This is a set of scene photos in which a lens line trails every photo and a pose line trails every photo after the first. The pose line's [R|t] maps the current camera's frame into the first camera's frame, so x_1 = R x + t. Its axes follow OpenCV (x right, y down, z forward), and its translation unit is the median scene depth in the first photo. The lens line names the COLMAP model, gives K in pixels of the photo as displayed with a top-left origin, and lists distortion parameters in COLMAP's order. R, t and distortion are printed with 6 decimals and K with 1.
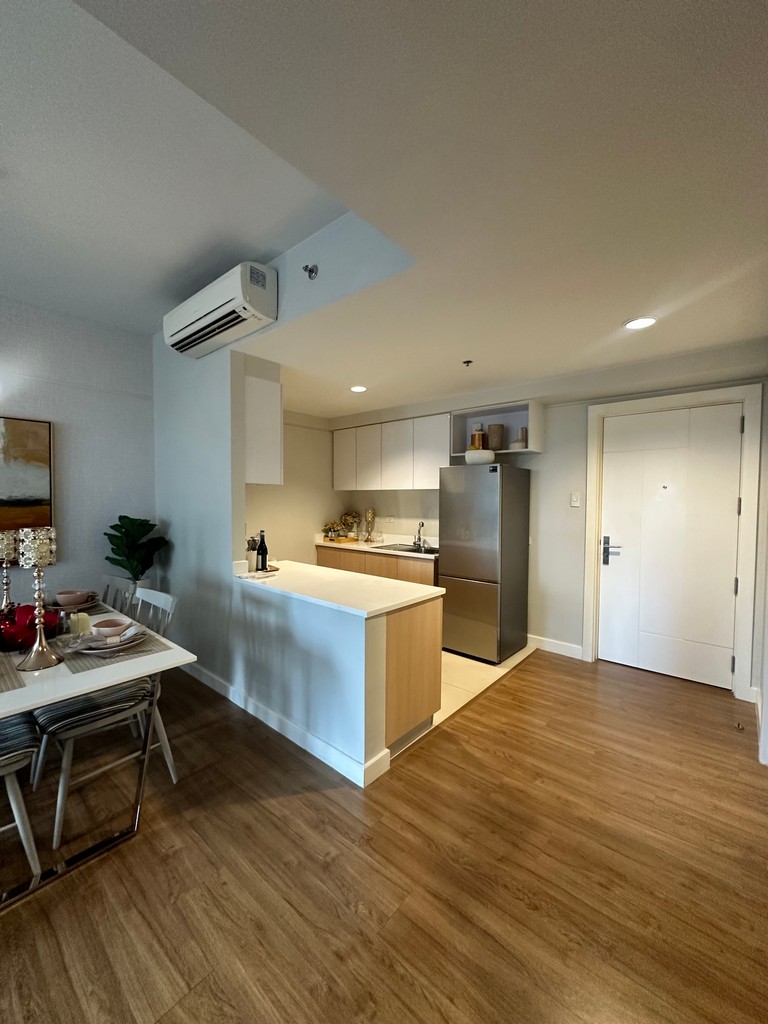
lens RADIAL K [[408.2, 0, 386.0], [0, 408.2, 512.8], [0, 0, 1]] dist [-0.000499, -0.000076]
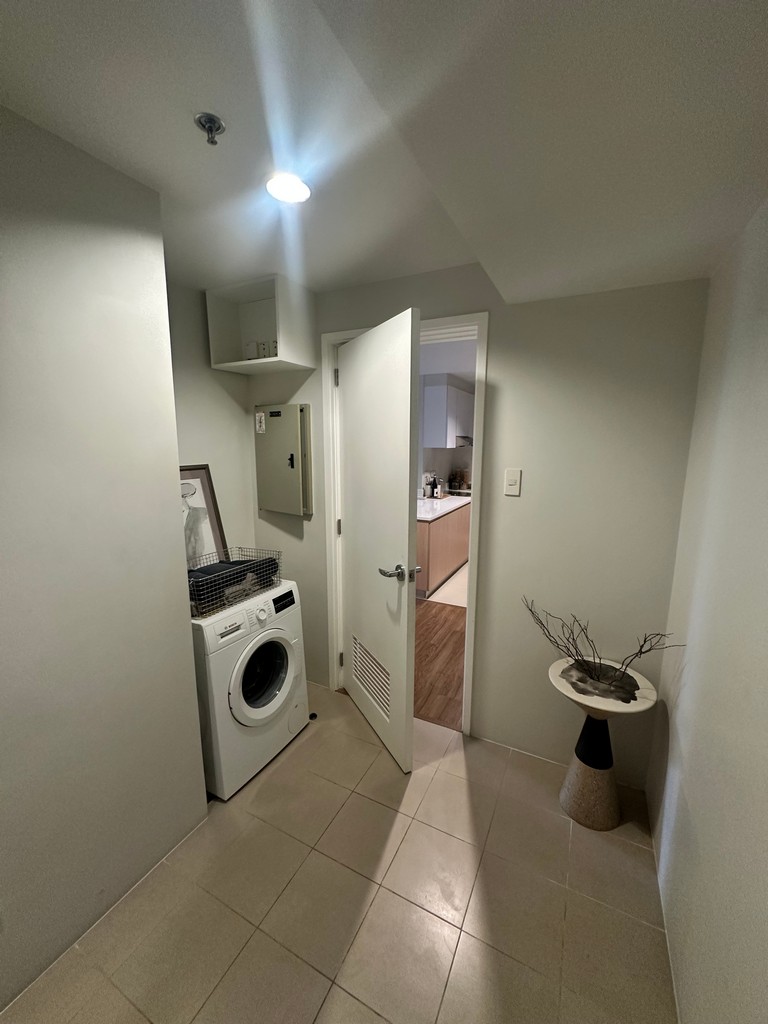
lens RADIAL K [[408.2, 0, 386.0], [0, 408.2, 512.8], [0, 0, 1]] dist [-0.000499, -0.000076]
pose [[0.236045, 0.159677, -0.958533, 1.409164], [-0.035357, 0.987165, 0.155739, -0.062983], [0.971099, -0.002871, 0.238661, 0.401663]]
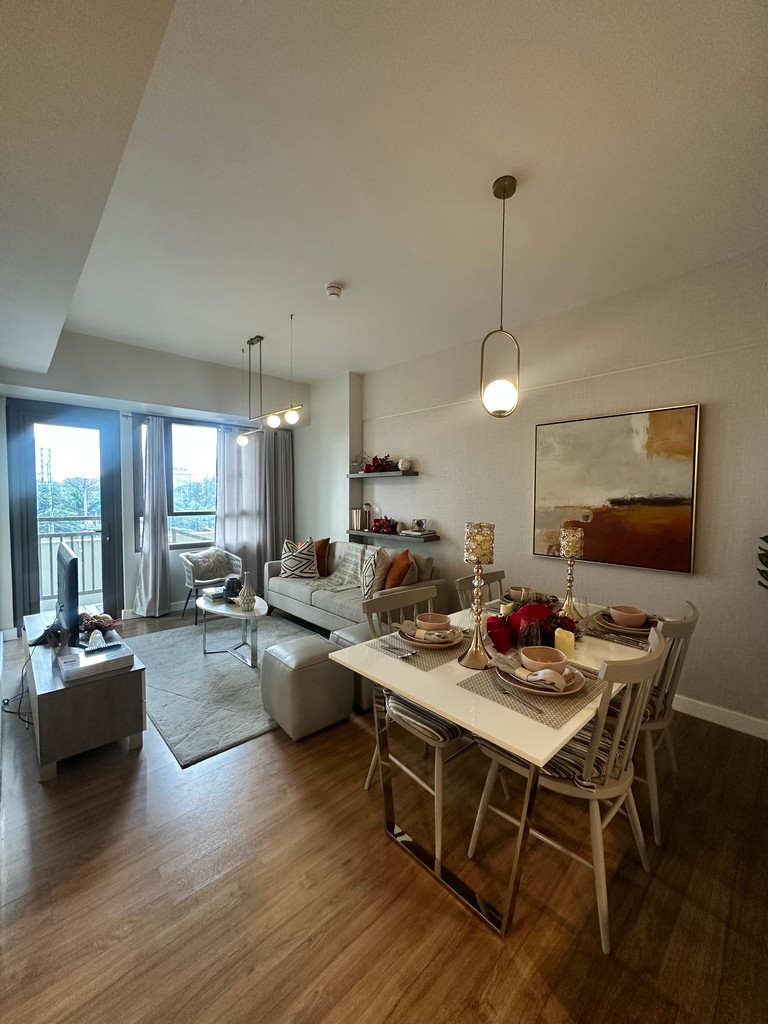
lens RADIAL K [[408.2, 0, 386.0], [0, 408.2, 512.8], [0, 0, 1]] dist [-0.000499, -0.000076]
pose [[-0.109465, 0.037197, -0.993294, 0.078536], [-0.043493, 0.998163, 0.042172, -0.012062], [0.993039, 0.047817, -0.107646, 0.495299]]
